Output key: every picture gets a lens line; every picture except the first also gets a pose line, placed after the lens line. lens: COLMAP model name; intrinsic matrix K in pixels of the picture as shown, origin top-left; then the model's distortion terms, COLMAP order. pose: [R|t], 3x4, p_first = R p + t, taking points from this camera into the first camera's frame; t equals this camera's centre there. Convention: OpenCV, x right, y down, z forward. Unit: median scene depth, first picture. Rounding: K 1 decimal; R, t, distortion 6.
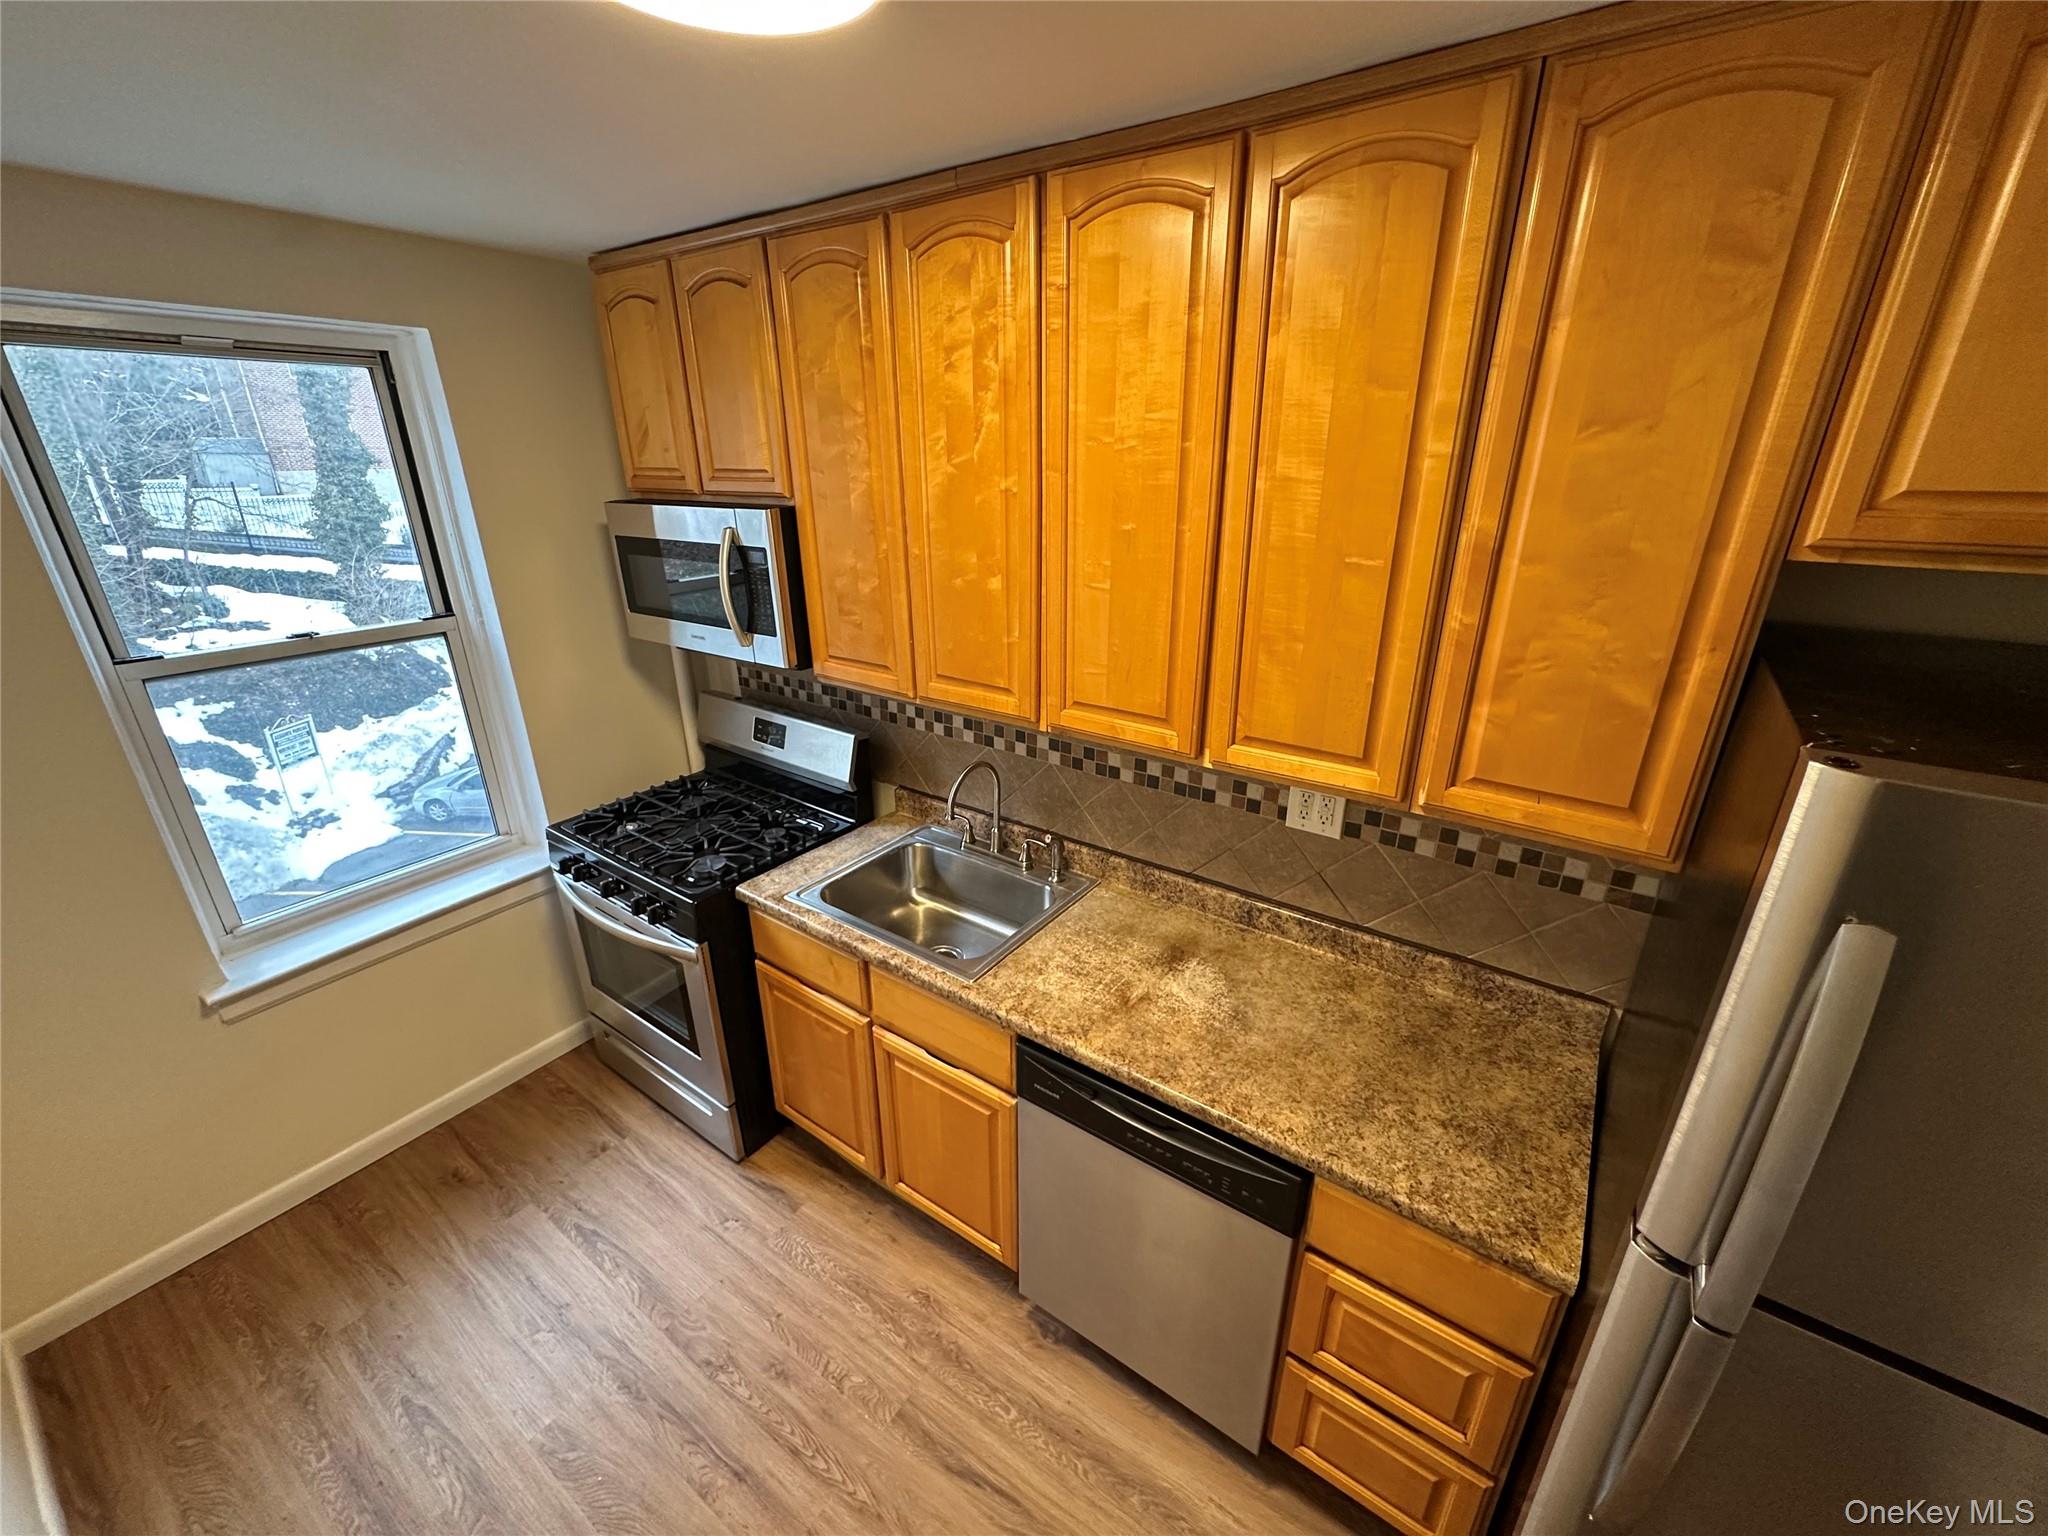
lens RADIAL K [[818.7, 0, 1026.2], [0, 818.7, 769.7], [0, 0, 1]] dist [-0.003255, 0.000607]
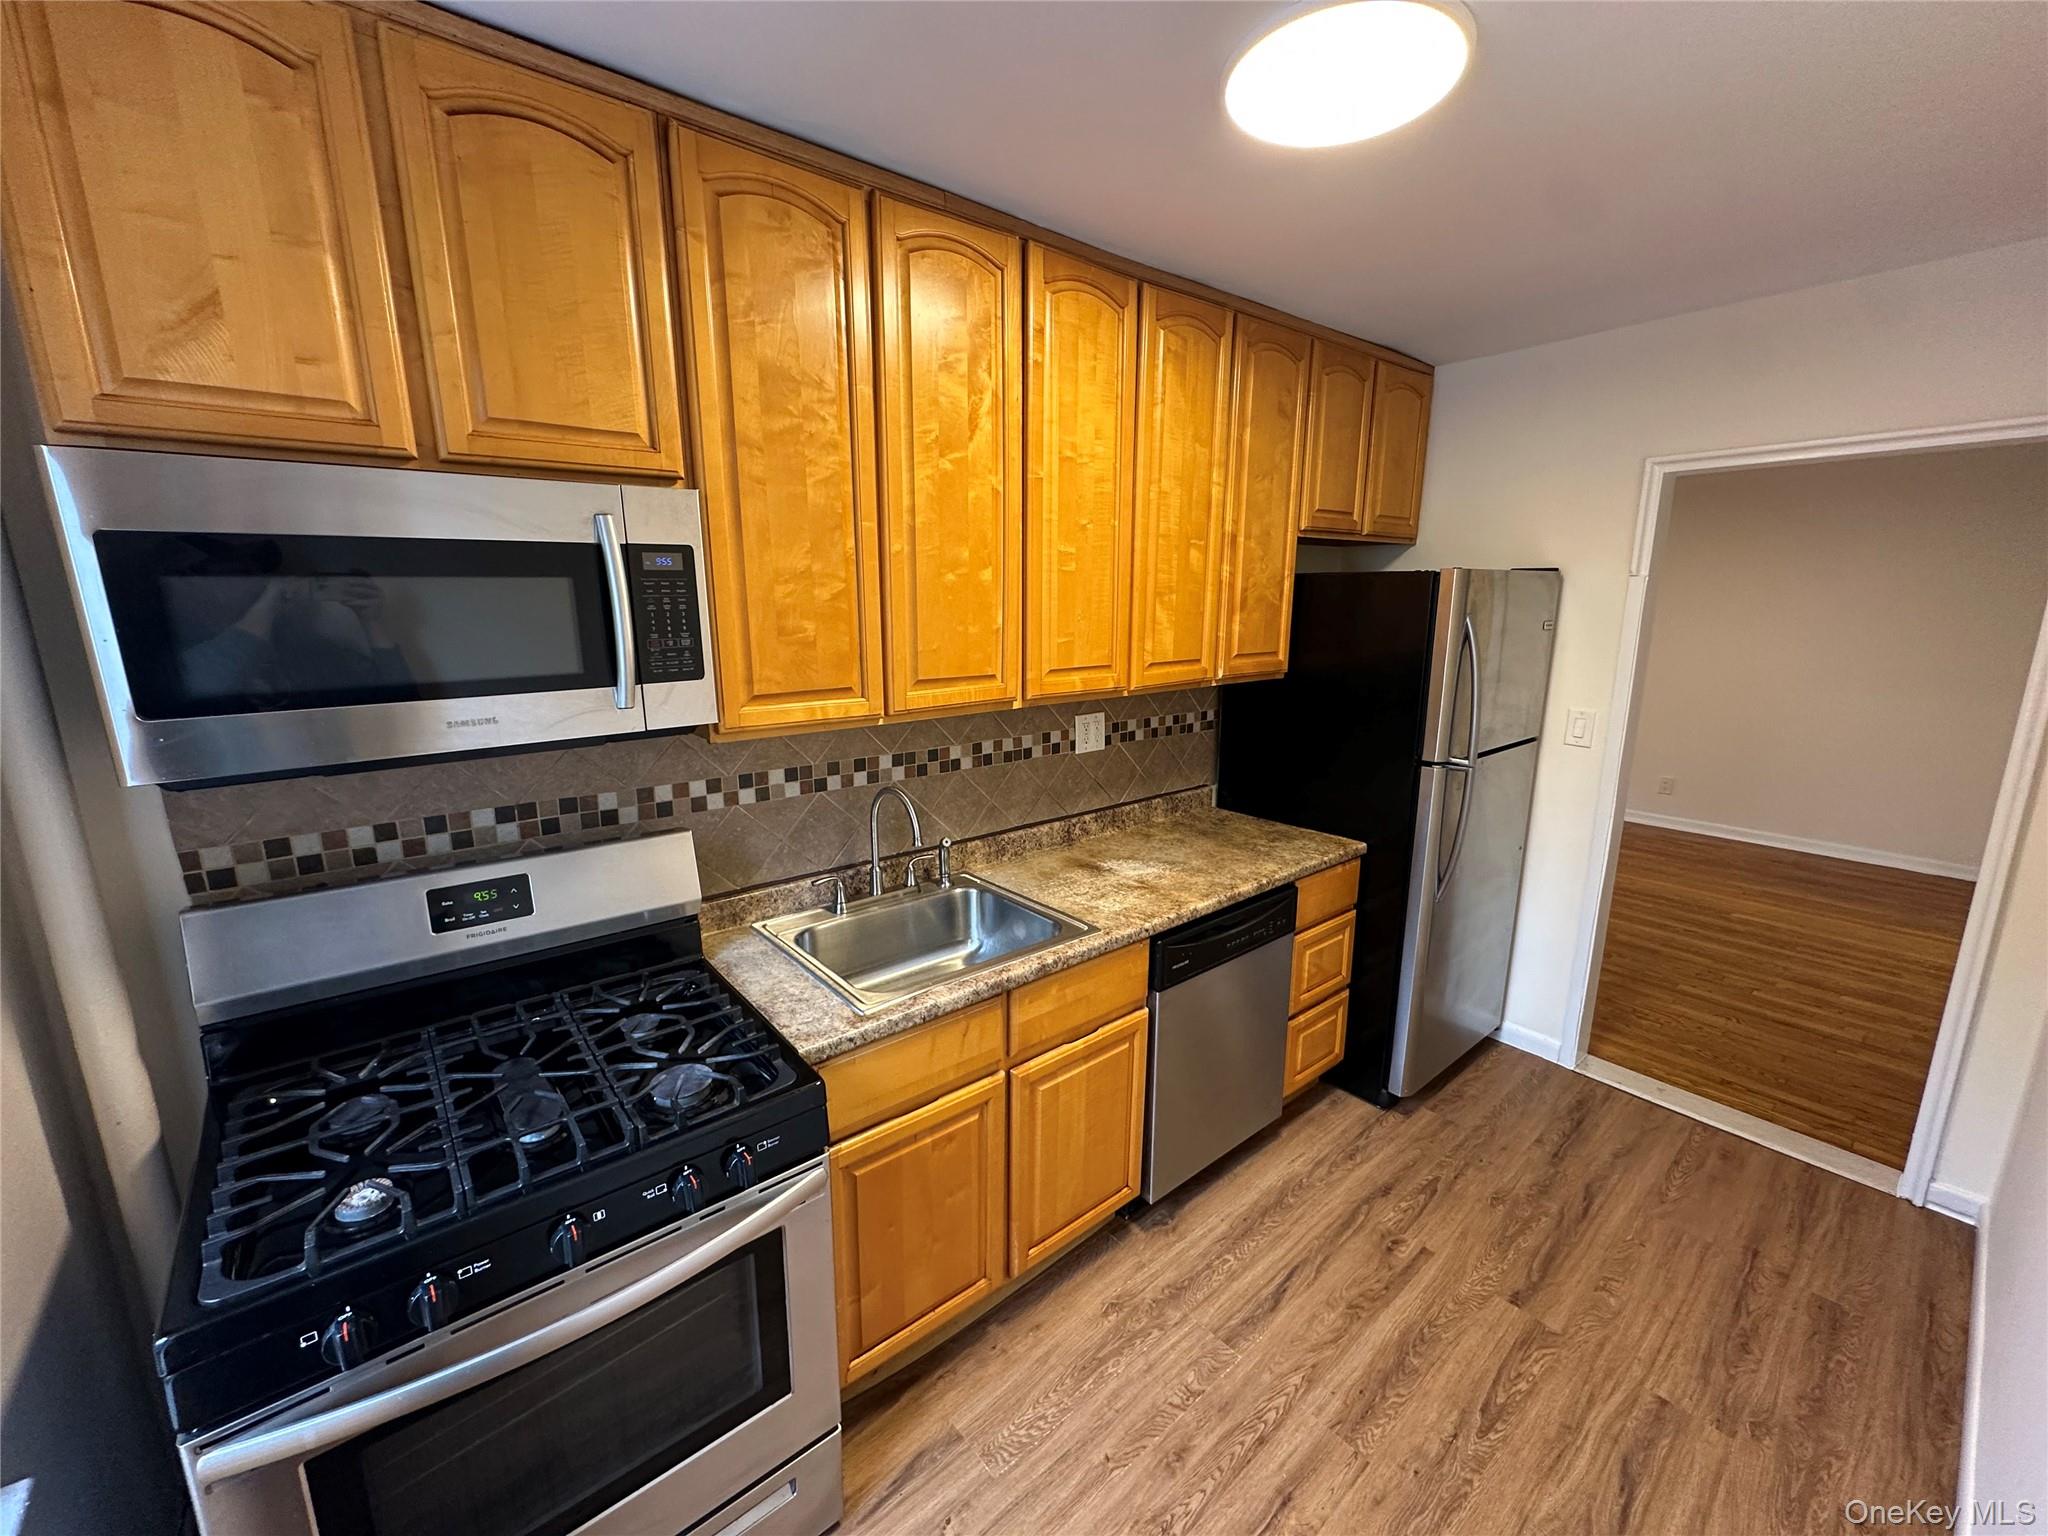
lens RADIAL K [[822.7, 0, 1023.7], [0, 822.7, 771.0], [0, 0, 1]] dist [-0.001064, -0.000003]
pose [[0.258707, -0.201019, 0.944808, -1.010763], [0.355071, 0.929419, 0.100519, -0.074405], [-0.898329, 0.309469, 0.311824, 0.651796]]
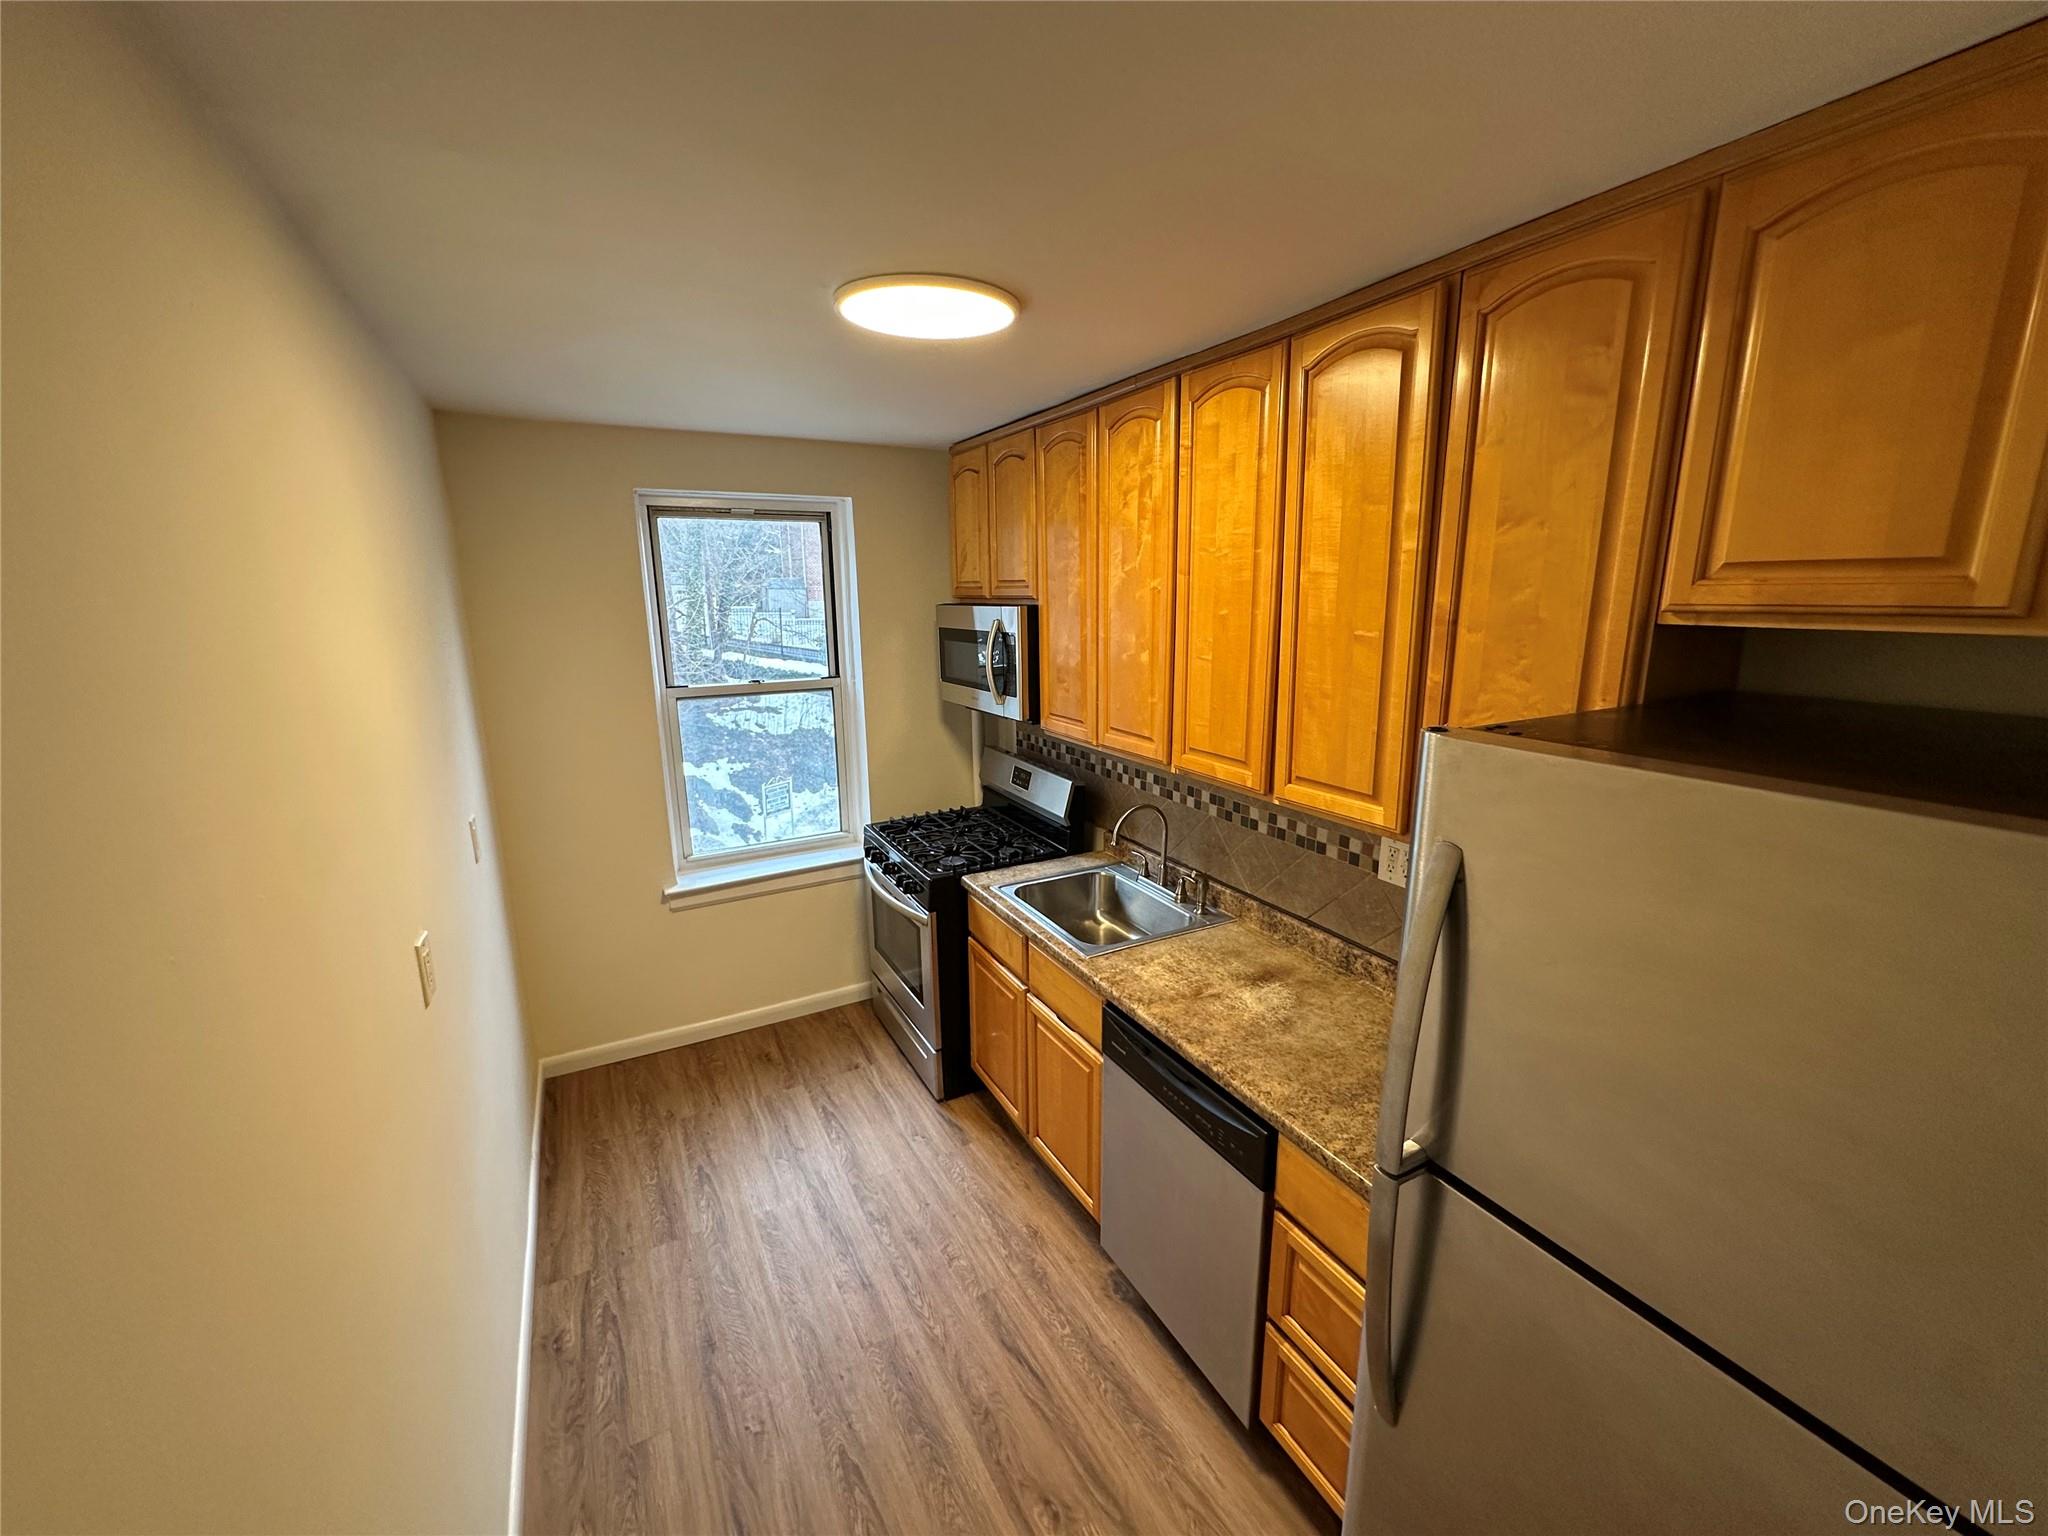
lens RADIAL K [[818.7, 0, 1026.2], [0, 818.7, 769.7], [0, 0, 1]] dist [-0.003255, 0.000607]
pose [[0.895794, 0.092168, -0.434808, 0.356151], [-0.156518, 0.981015, -0.114510, 0.124954], [0.415999, 0.170632, 0.893213, -0.218466]]
